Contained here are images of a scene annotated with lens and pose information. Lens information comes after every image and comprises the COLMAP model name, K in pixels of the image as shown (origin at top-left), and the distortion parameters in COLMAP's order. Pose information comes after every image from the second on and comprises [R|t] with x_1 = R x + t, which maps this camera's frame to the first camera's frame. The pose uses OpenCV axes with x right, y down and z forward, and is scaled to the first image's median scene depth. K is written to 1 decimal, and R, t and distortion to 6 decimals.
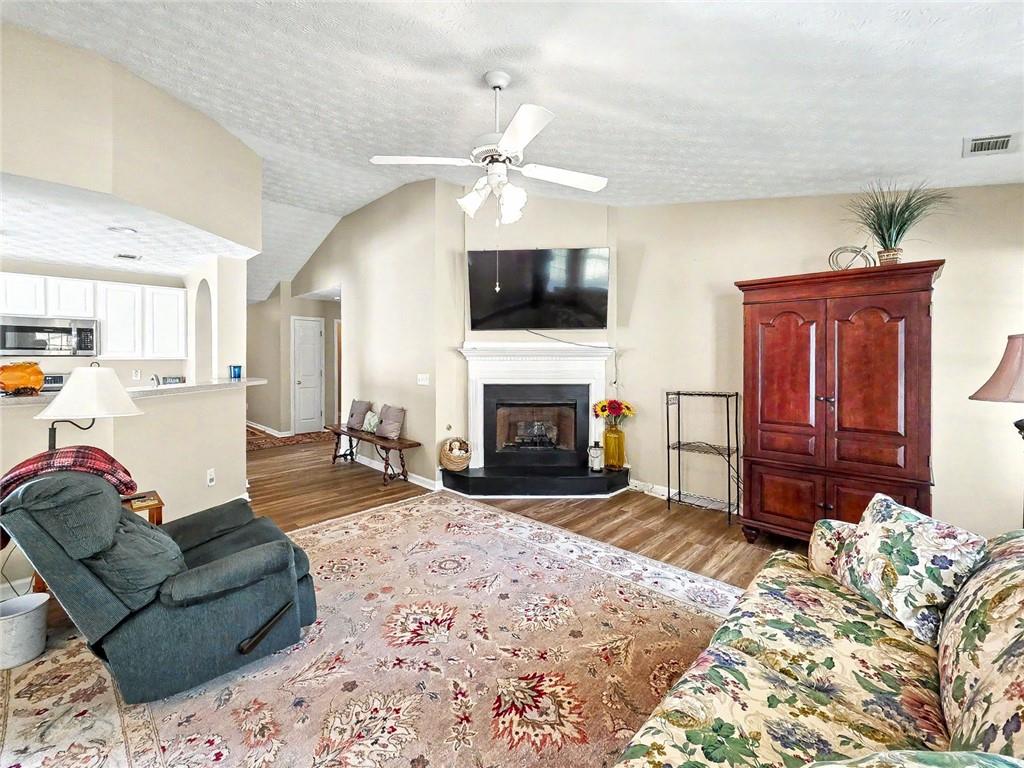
lens RADIAL K [[420.9, 0, 497.7], [0, 420.9, 361.1], [0, 0, 1]] dist [0.003336, -0.000594]
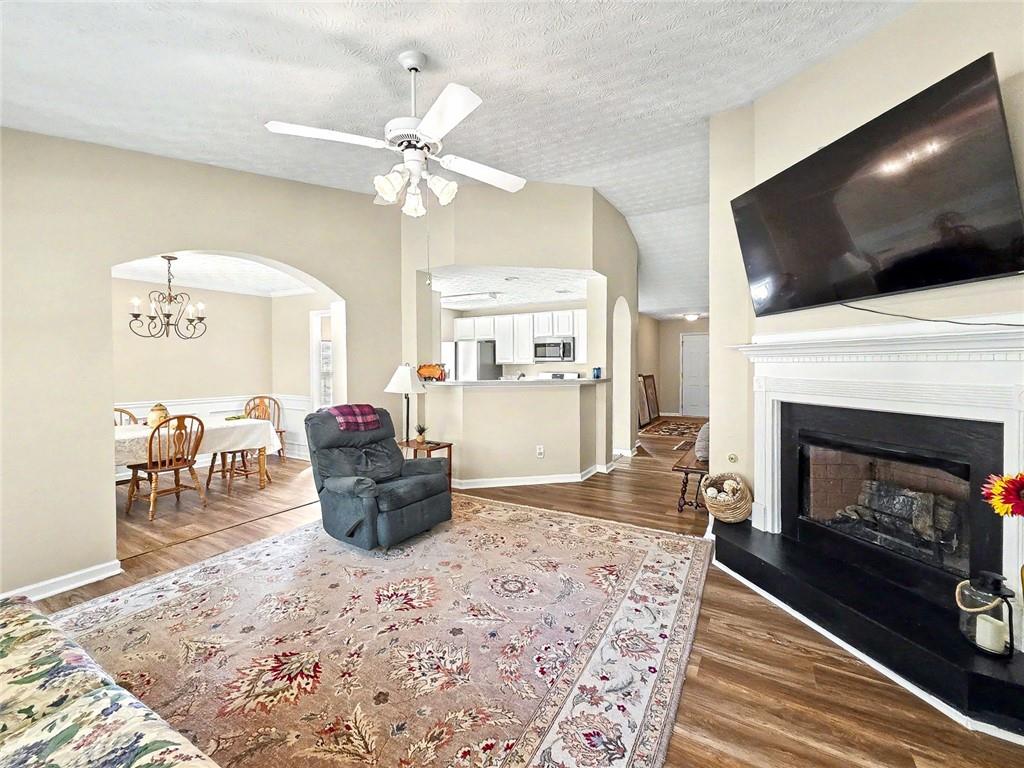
lens RADIAL K [[420.9, 0, 516.3], [0, 420.9, 369.2], [0, 0, 1]] dist [0.003336, -0.000594]
pose [[0.277104, 0.011623, -0.960770, 0.697941], [-0.006373, 0.999927, 0.010259, 0.005536], [0.960819, 0.003280, 0.277157, 0.695121]]
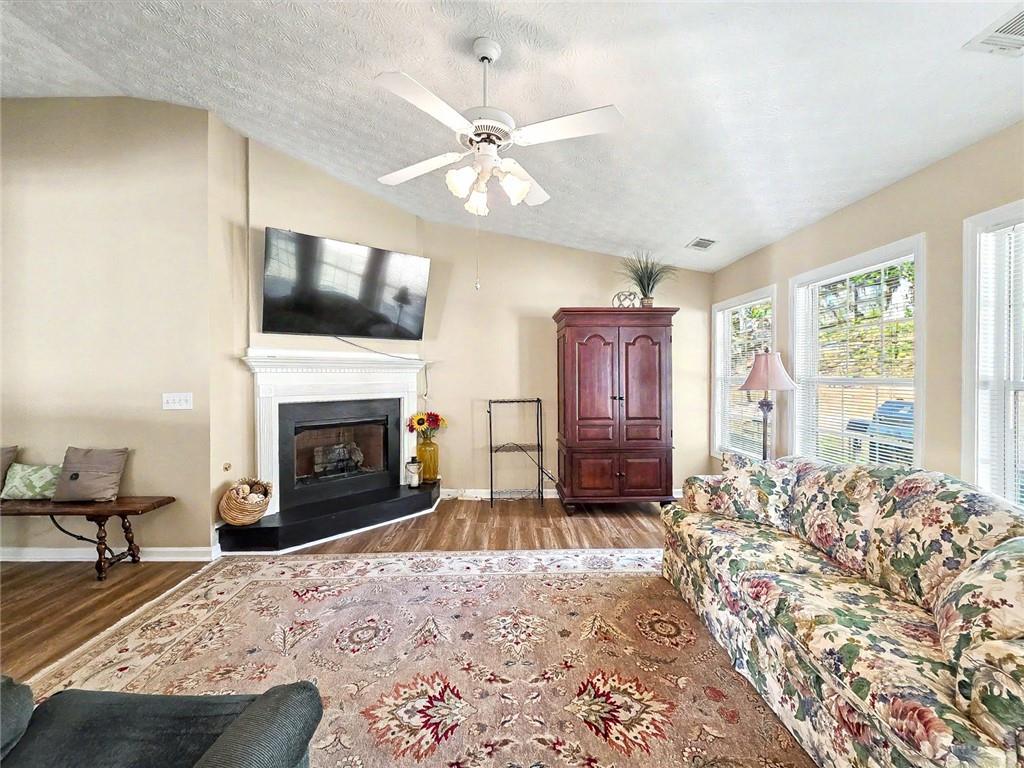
lens RADIAL K [[420.9, 0, 496.2], [0, 420.9, 376.4], [0, 0, 1]] dist [0.003336, -0.000594]
pose [[0.713689, -0.004373, 0.700449, -0.441908], [0.008260, 0.999964, -0.002173, 0.015102], [-0.700414, 0.007337, 0.713700, 0.257716]]
